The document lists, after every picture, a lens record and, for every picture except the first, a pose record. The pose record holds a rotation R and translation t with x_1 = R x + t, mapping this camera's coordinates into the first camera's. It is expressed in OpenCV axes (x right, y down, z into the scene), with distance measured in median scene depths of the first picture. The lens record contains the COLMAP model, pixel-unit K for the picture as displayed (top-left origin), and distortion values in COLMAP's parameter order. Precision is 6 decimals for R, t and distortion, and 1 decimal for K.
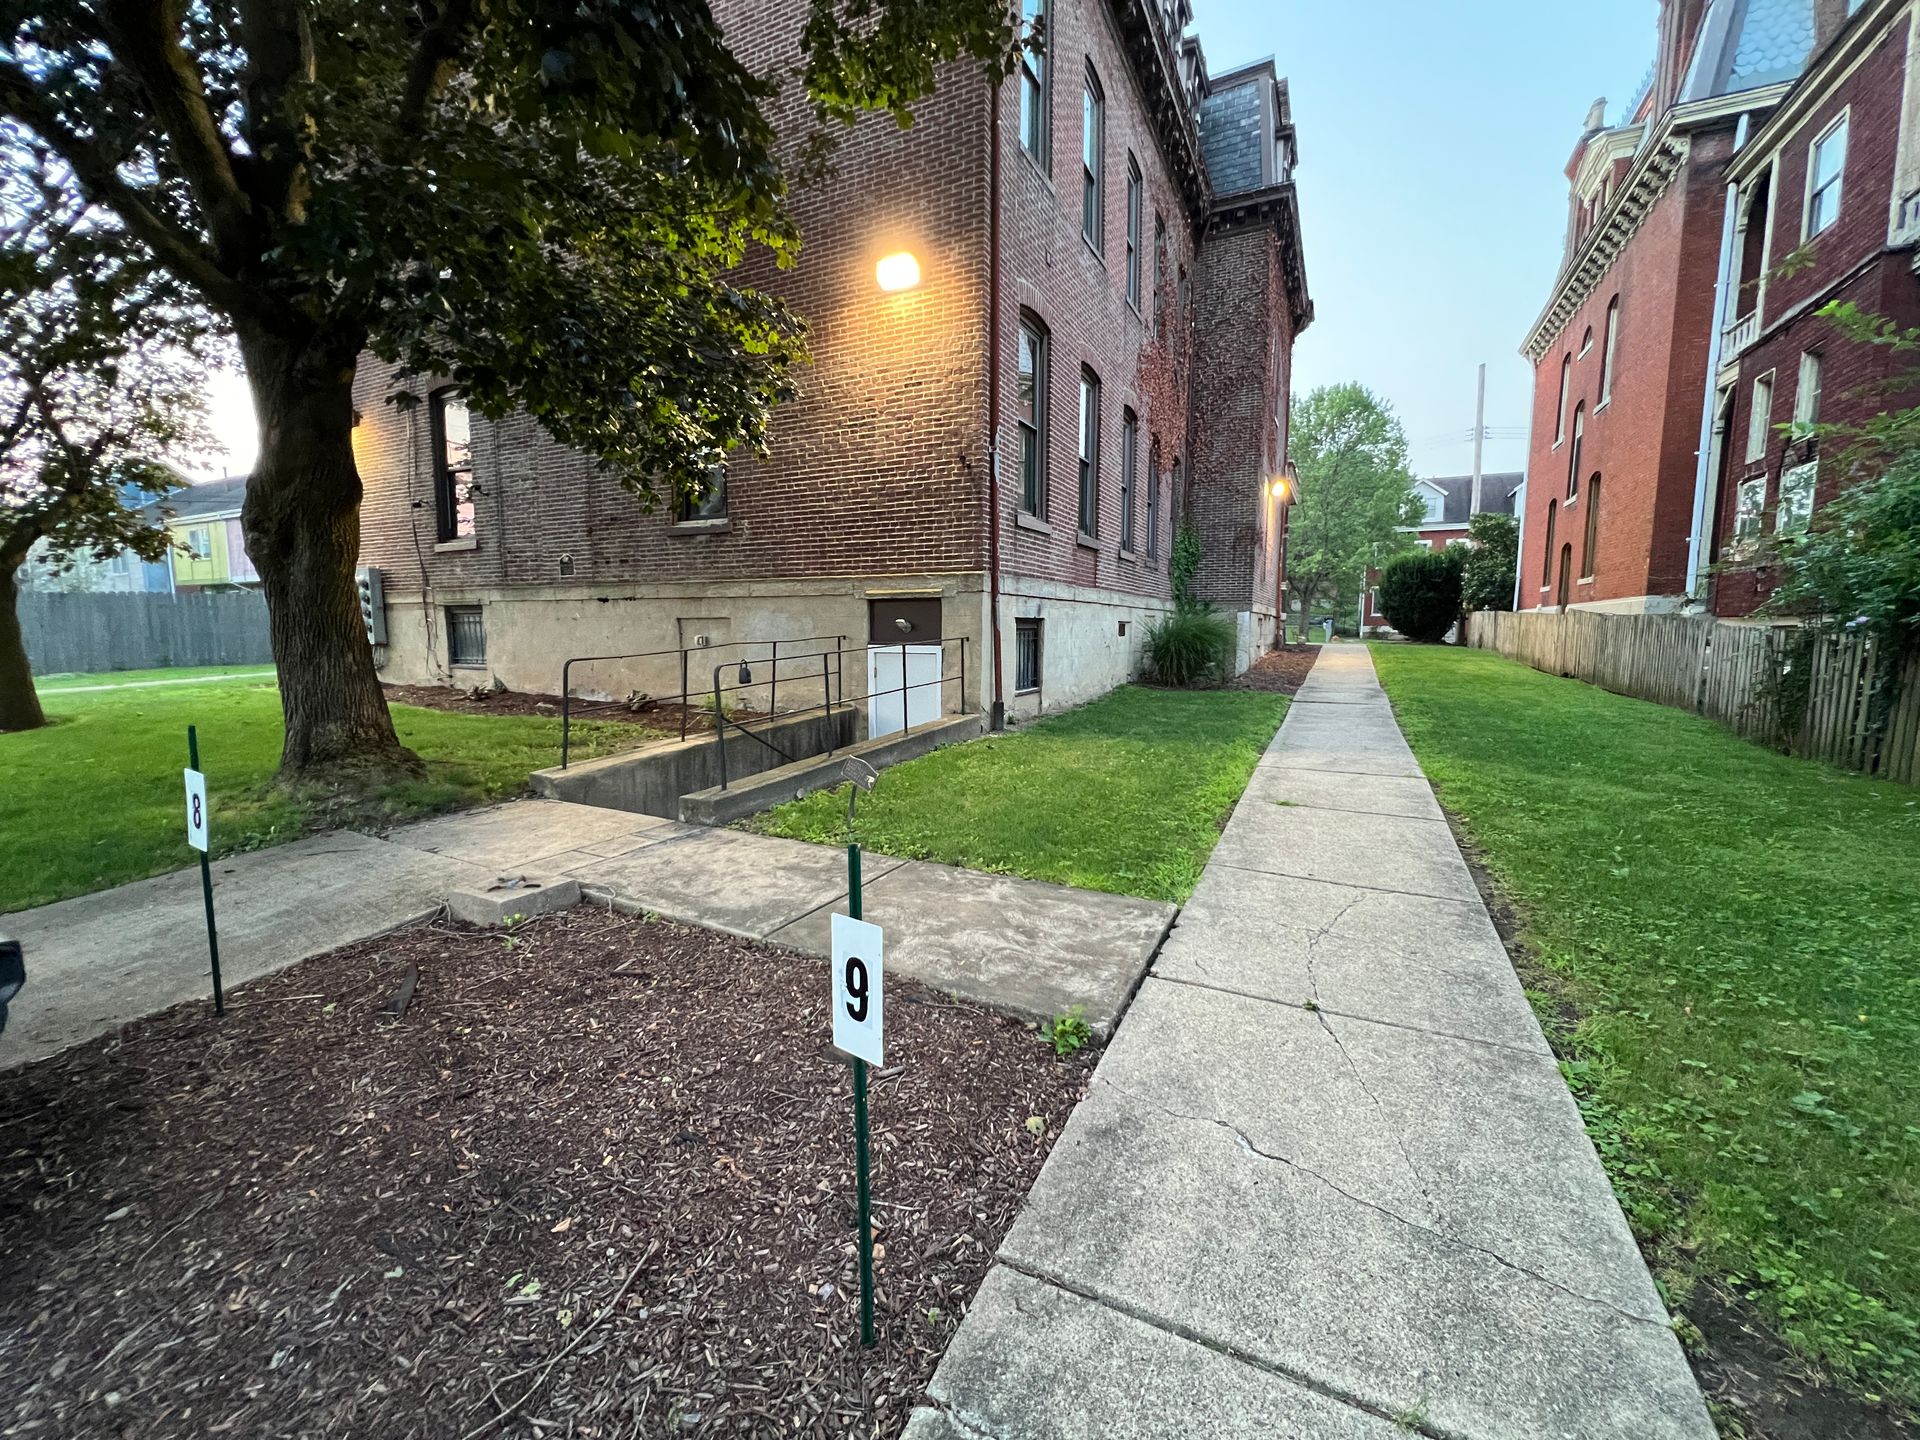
lens RADIAL K [[770.9, 0, 960.8], [0, 770.9, 708.3], [0, 0, 1]] dist [-0.001470, 0.000529]
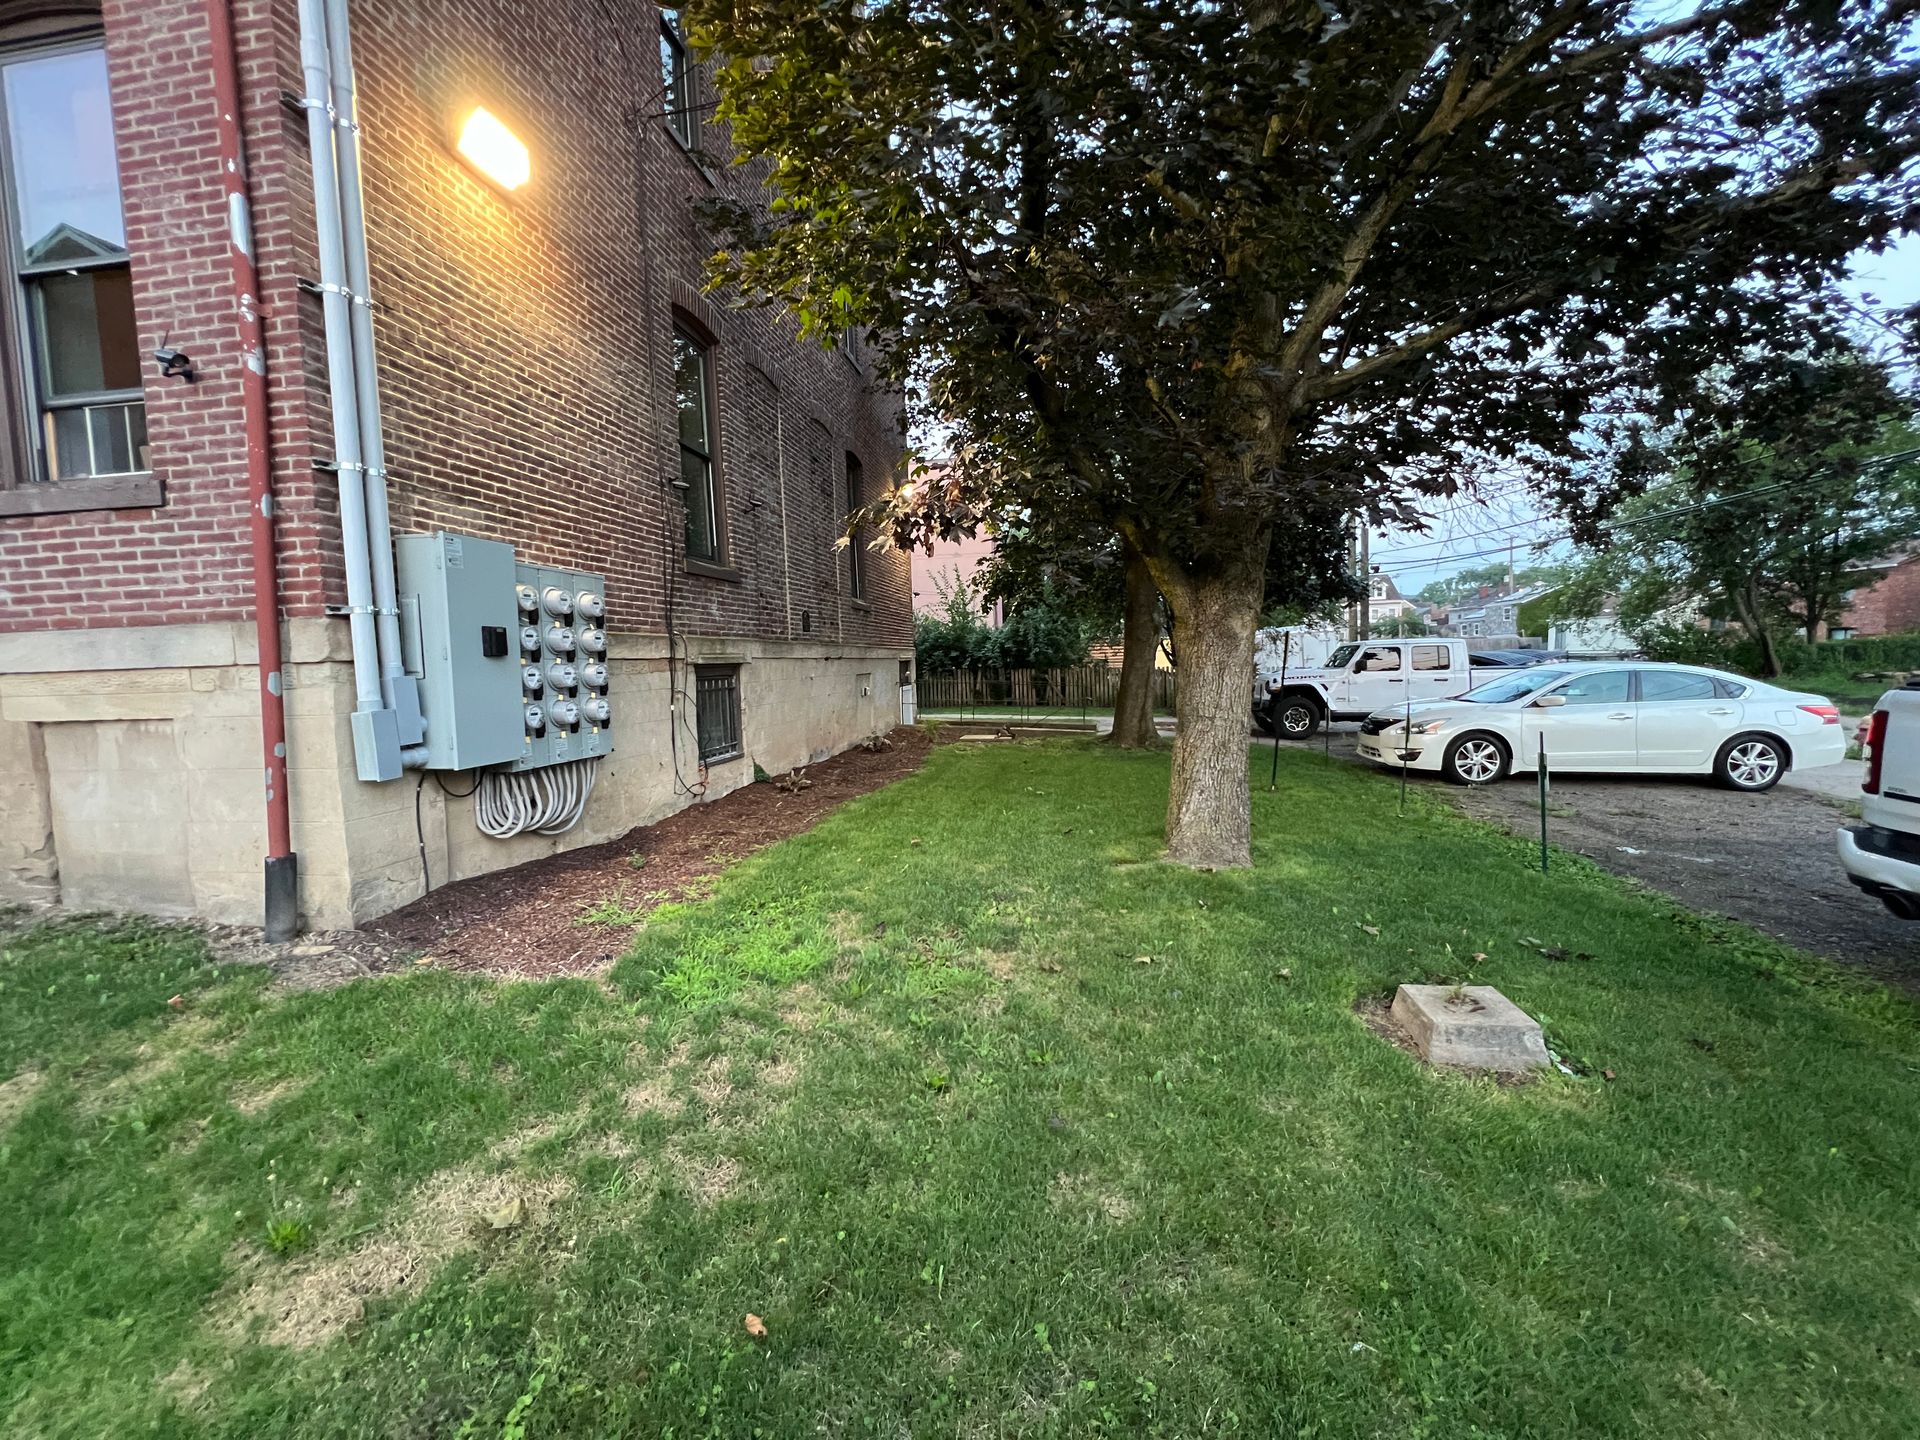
lens RADIAL K [[770.9, 0, 958.5], [0, 770.9, 717.1], [0, 0, 1]] dist [-0.001470, 0.000529]
pose [[-0.291302, -0.057998, 0.954871, -1.321510], [0.147517, 0.983498, 0.104740, -0.128800], [-0.945189, 0.171371, -0.277939, 1.004076]]
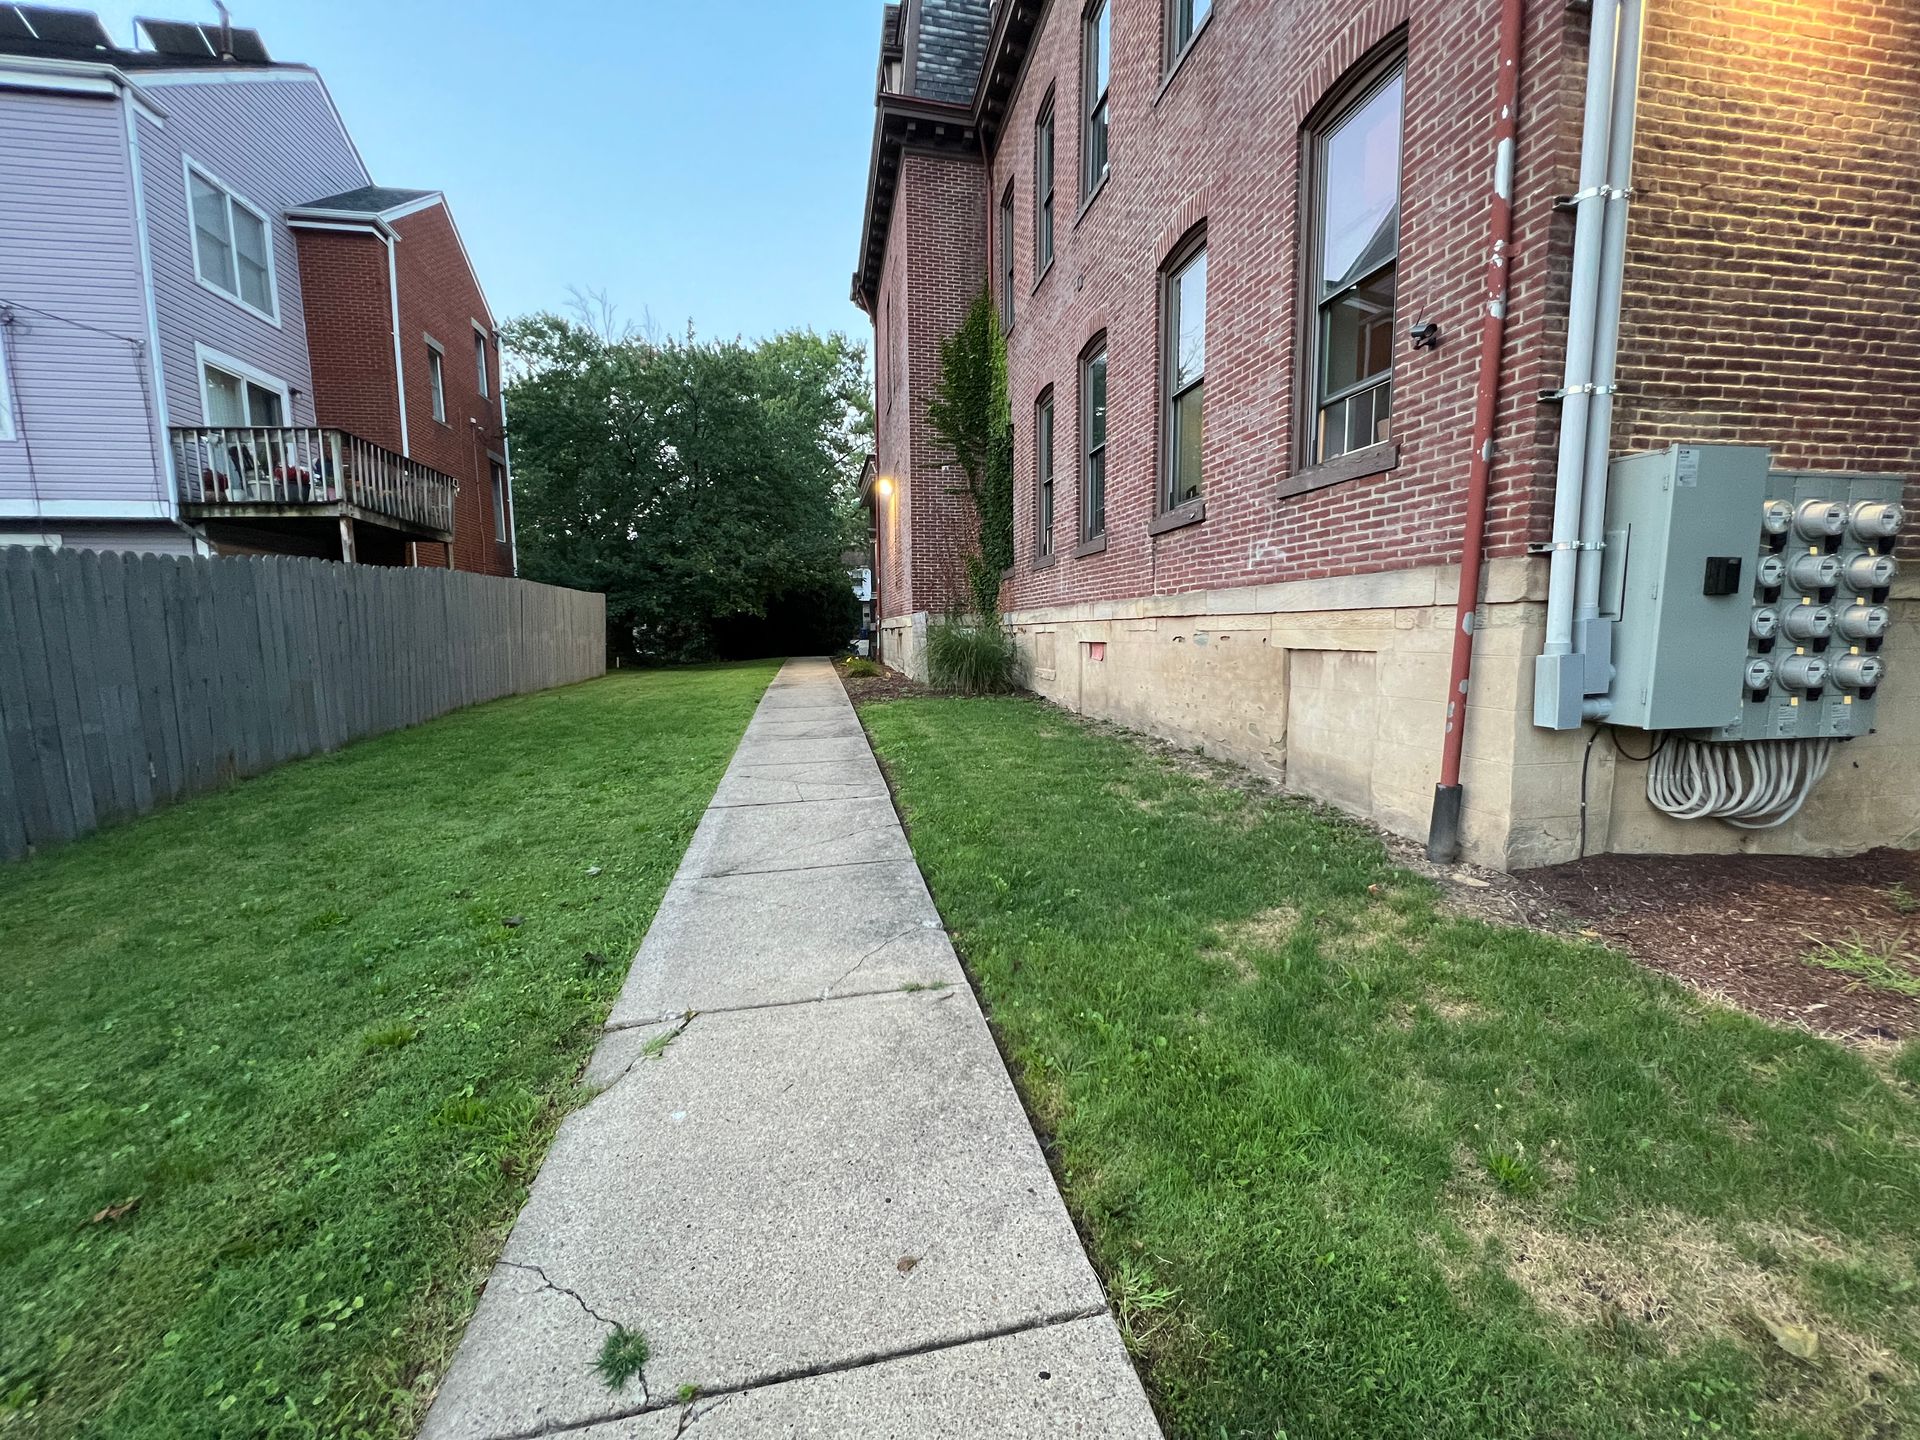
lens RADIAL K [[770.9, 0, 954.7], [0, 770.9, 721.1], [0, 0, 1]] dist [-0.001470, 0.000529]
pose [[0.801935, -0.075600, 0.592609, -1.314656], [0.080553, 0.996585, 0.018129, -0.132736], [-0.591956, 0.033198, 0.805286, 1.048527]]
